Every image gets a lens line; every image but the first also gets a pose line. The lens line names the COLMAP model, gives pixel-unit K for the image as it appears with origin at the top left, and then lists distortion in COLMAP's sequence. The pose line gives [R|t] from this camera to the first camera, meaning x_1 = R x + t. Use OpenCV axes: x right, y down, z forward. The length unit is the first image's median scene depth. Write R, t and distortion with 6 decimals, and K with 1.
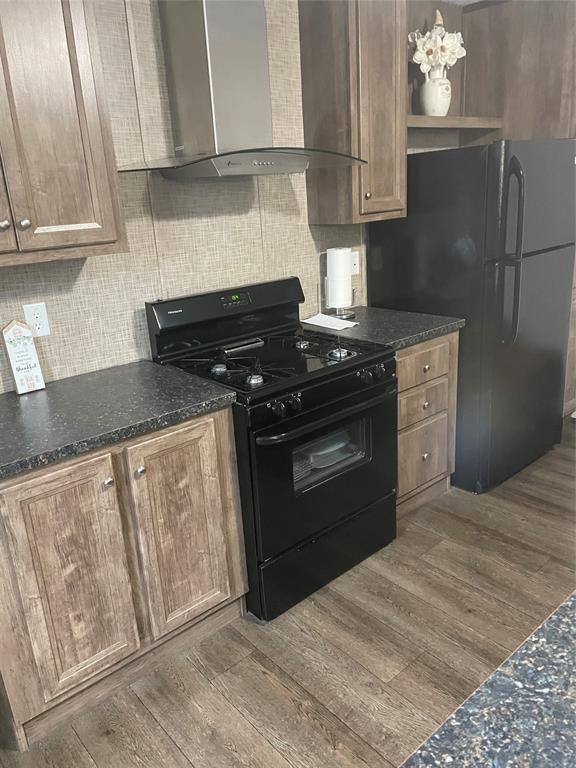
lens RADIAL K [[593.1, 0, 286.0], [0, 593.1, 375.7], [0, 0, 1]] dist [0.011701, -0.001778]
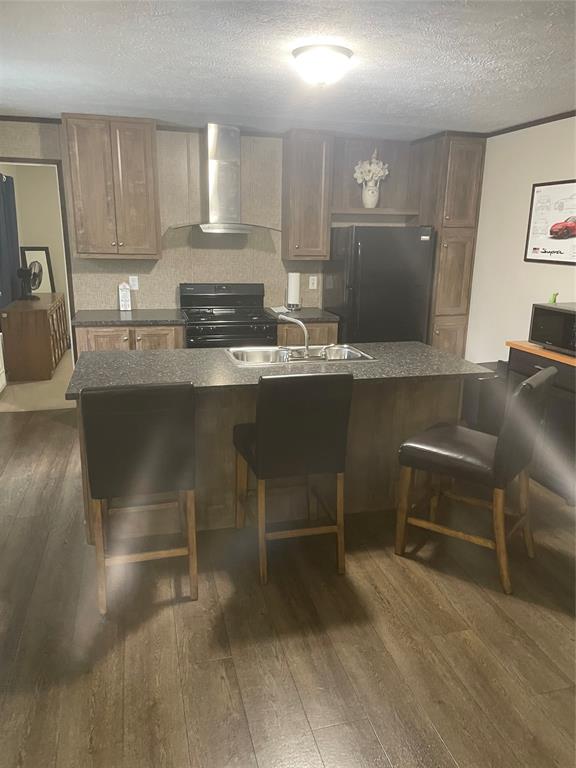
lens RADIAL K [[593.1, 0, 289.8], [0, 593.1, 390.4], [0, 0, 1]] dist [0.011701, -0.001778]
pose [[0.896727, 0.190115, -0.399671, 1.120870], [-0.201924, 0.979318, 0.012792, 0.164041], [0.393837, 0.069232, 0.916569, -0.888077]]
